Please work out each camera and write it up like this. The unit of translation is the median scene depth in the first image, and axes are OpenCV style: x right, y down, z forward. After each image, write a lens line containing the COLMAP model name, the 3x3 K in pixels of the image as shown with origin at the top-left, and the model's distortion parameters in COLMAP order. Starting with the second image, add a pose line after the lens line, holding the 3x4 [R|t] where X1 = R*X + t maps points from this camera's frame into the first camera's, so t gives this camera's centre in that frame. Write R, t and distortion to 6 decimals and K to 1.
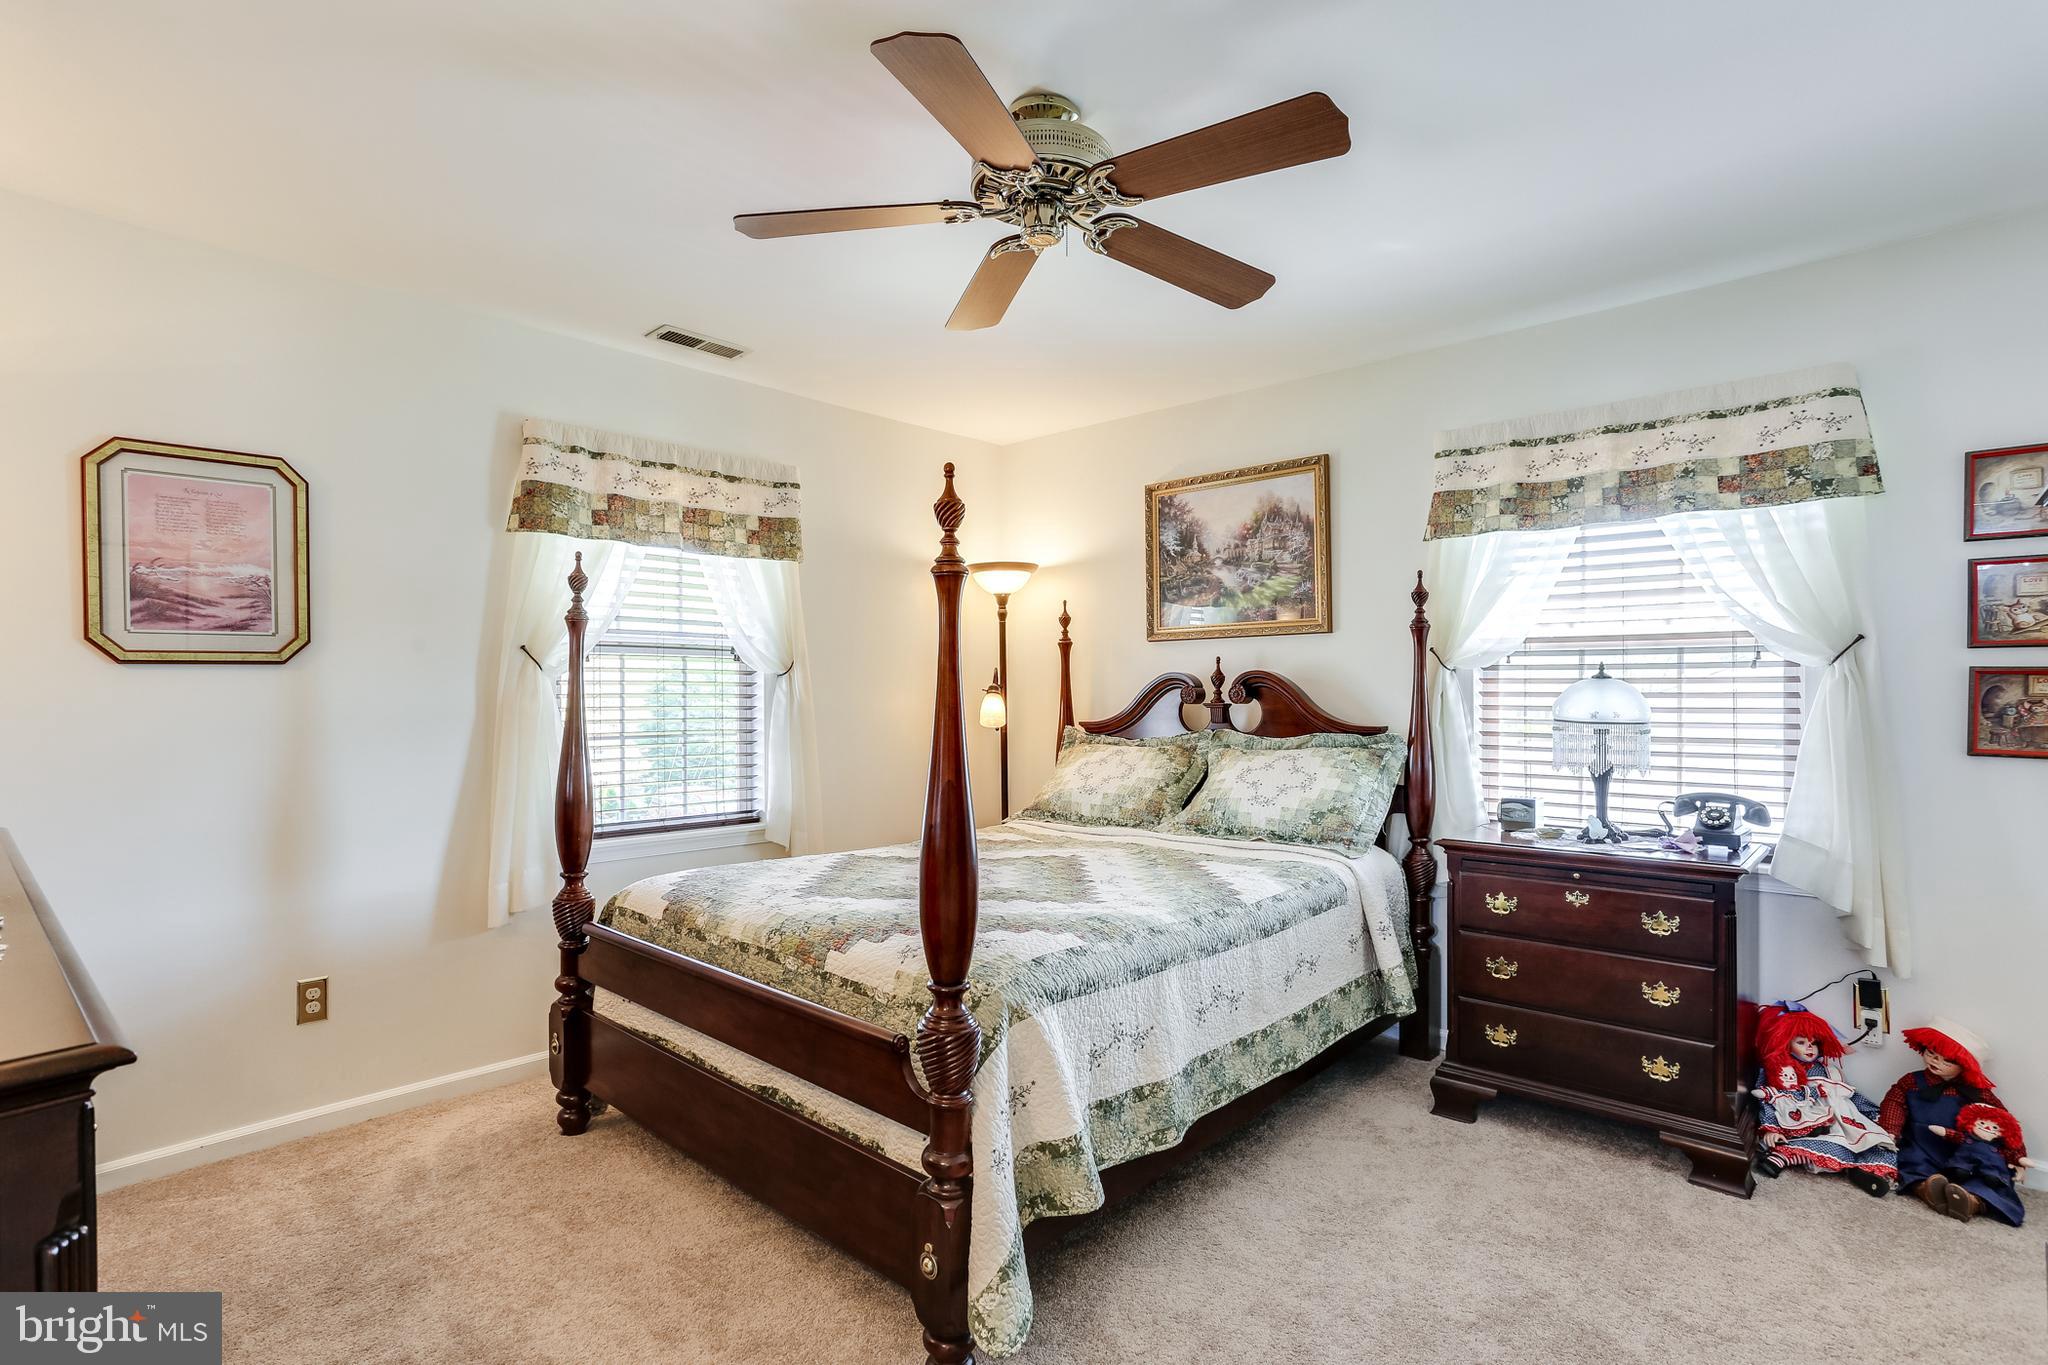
lens RADIAL K [[1014.5, 0, 1036.5], [0, 1014.5, 687.3], [0, 0, 1]] dist [-0.056000, 0.039418]
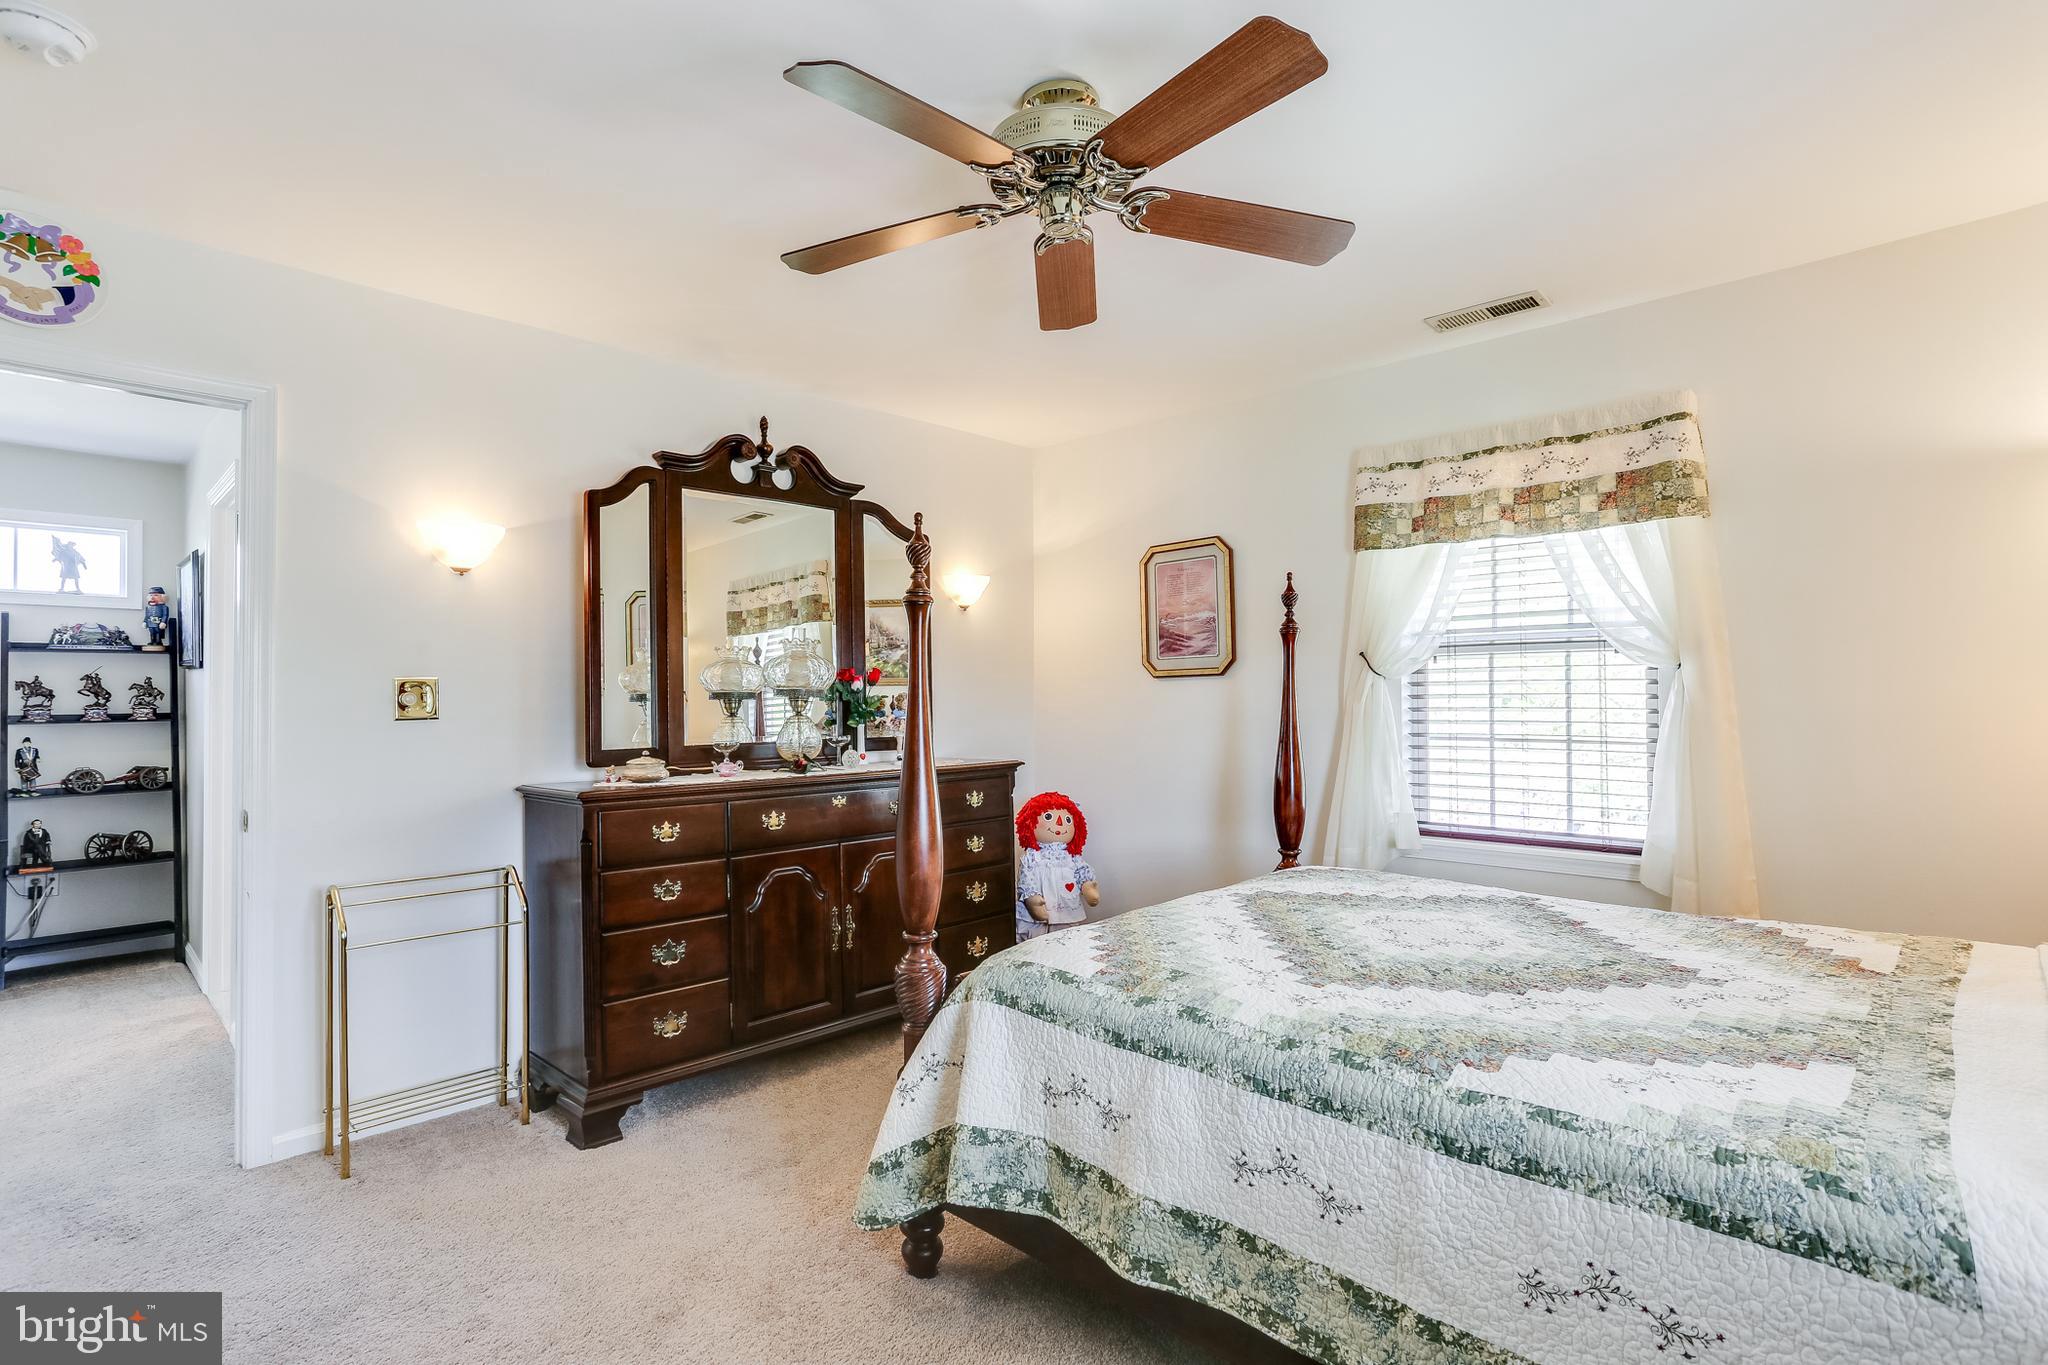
lens RADIAL K [[1014.5, 0, 1036.5], [0, 1014.5, 687.3], [0, 0, 1]] dist [-0.056000, 0.039418]
pose [[-0.052213, -0.008318, -0.998601, 0.627058], [0.010805, 0.999902, -0.008894, 0.004029], [0.998578, -0.011254, -0.052118, 0.668567]]
